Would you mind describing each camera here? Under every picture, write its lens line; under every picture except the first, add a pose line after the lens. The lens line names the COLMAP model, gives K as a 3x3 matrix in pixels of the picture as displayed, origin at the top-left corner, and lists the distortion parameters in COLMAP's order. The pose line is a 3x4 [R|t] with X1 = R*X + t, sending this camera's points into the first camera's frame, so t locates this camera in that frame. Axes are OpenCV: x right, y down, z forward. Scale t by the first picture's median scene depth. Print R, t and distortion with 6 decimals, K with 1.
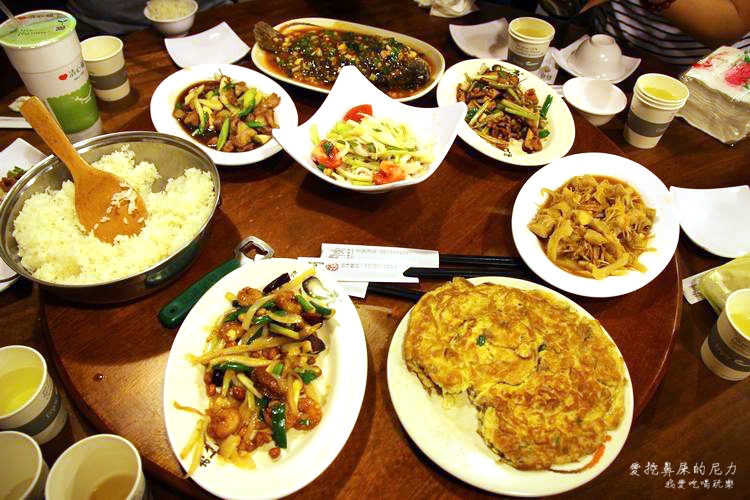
lens RADIAL K [[629.7, 0, 375.0], [0, 629.7, 250.0], [0, 0, 1]] dist [-0.059934, 0.001284]
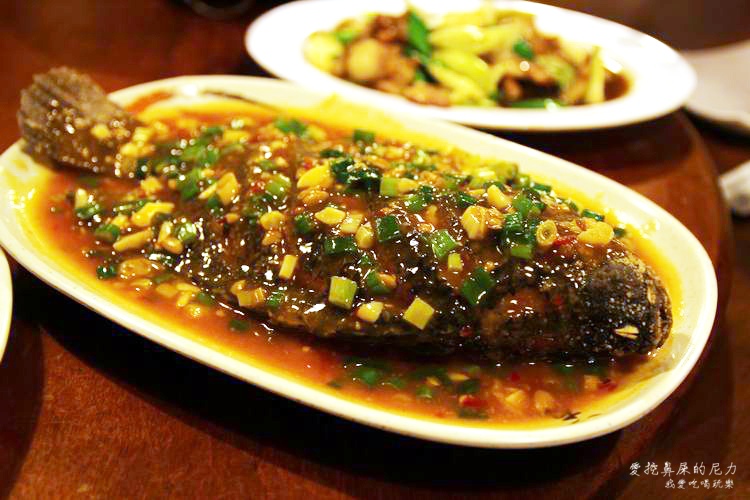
lens RADIAL K [[1040.3, 0, 375.0], [0, 1040.3, 250.0], [0, 0, 1]] dist [-0.028861, -0.028192]
pose [[0.991446, 0.096264, -0.088140, 0.011457], [-0.115440, 0.961850, -0.248030, -0.188044], [0.060901, 0.256084, 0.964734, 0.584141]]
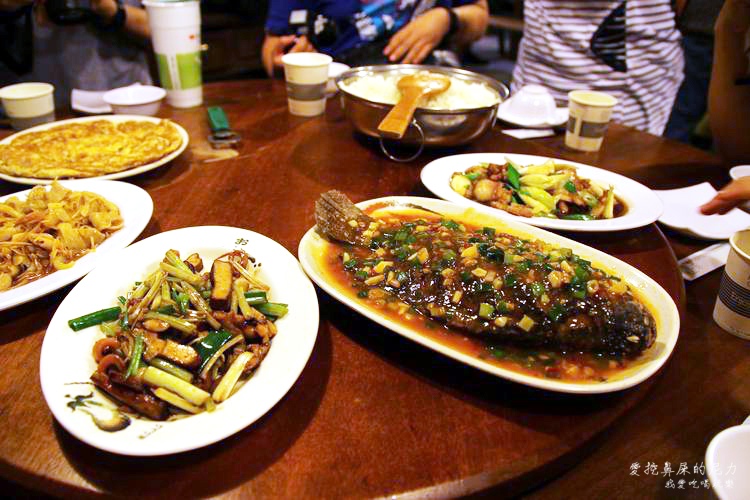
lens RADIAL K [[629.7, 0, 375.0], [0, 629.7, 250.0], [0, 0, 1]] dist [-0.059934, 0.001284]
pose [[0.968689, 0.134009, -0.209005, -0.020366], [-0.192427, 0.937187, -0.290952, -0.160058], [0.156886, 0.322061, 0.933629, 0.502961]]
